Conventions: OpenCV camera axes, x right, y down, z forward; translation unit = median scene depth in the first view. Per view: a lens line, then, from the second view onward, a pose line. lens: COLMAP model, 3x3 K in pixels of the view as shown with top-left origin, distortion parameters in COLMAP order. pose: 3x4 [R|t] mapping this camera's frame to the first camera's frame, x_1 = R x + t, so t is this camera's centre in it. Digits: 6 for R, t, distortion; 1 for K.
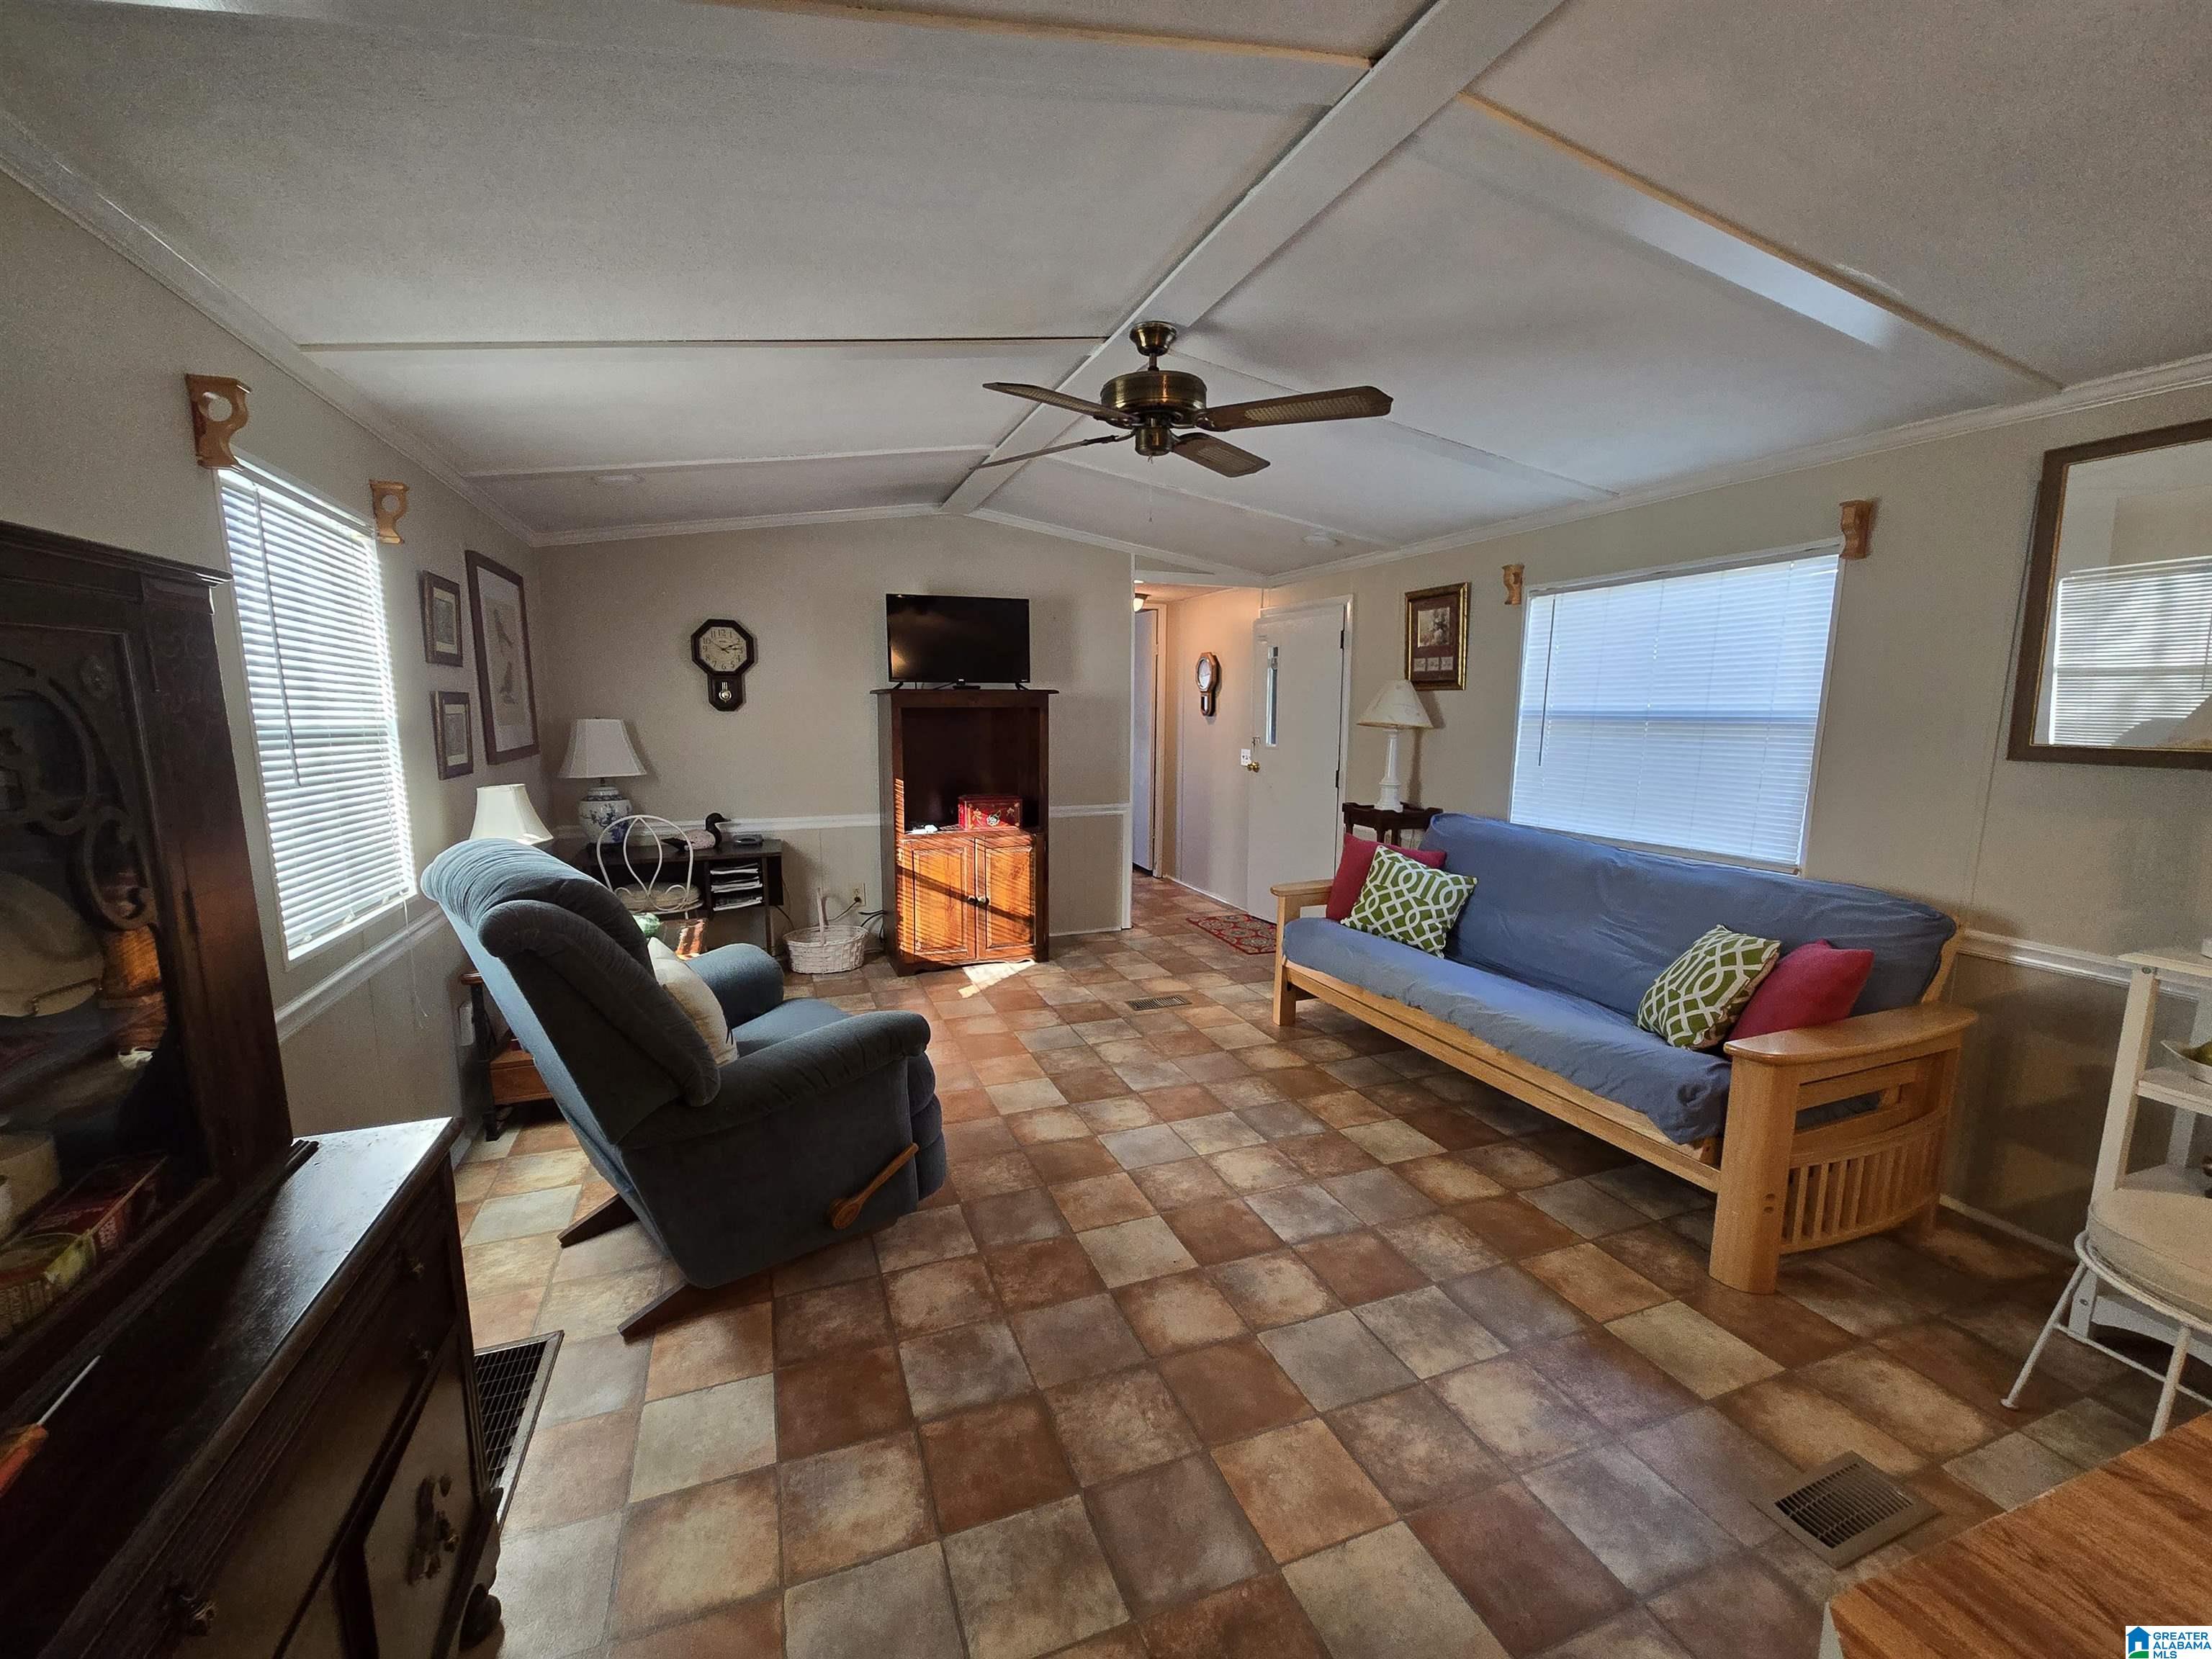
lens RADIAL K [[909.8, 0, 1106.6], [0, 909.8, 827.1], [0, 0, 1]] dist [0.001693, 0.001471]
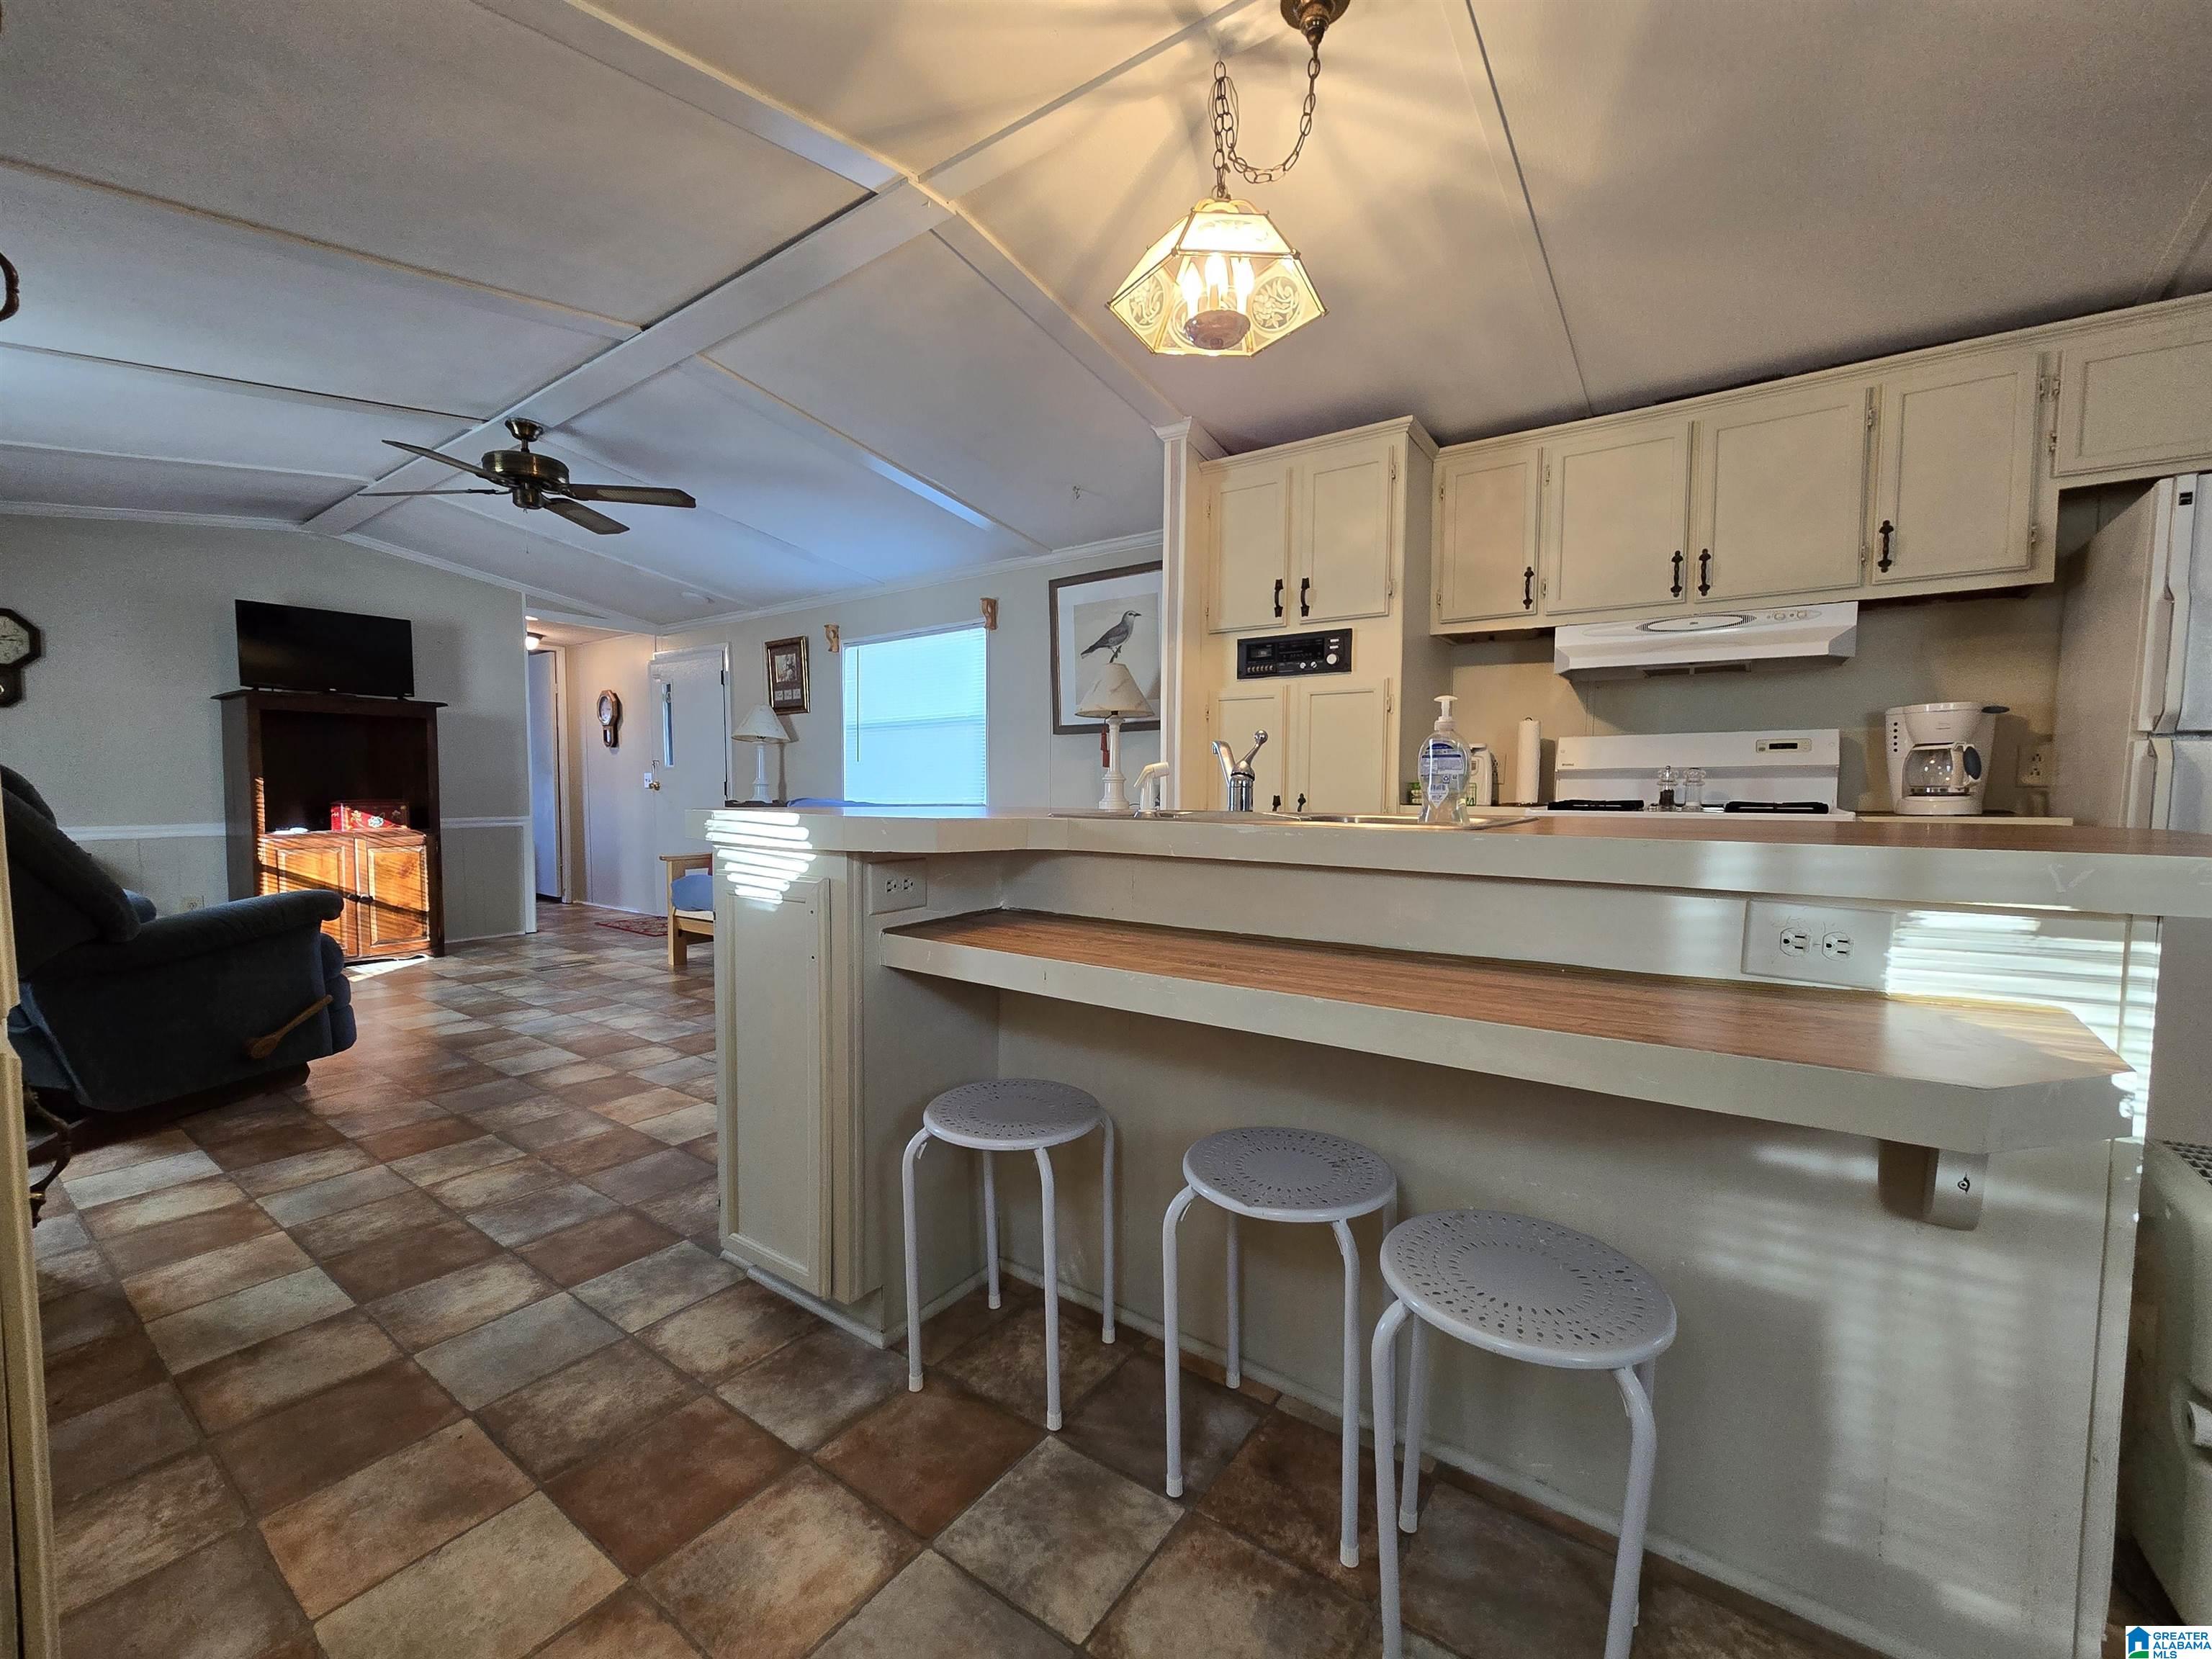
lens RADIAL K [[909.8, 0, 1104.2], [0, 909.8, 839.9], [0, 0, 1]] dist [0.001693, 0.001471]
pose [[0.837412, -0.033226, 0.545561, 0.009374], [0.078315, 0.995145, -0.059604, 0.230367], [-0.540932, 0.092638, 0.835949, -0.552518]]
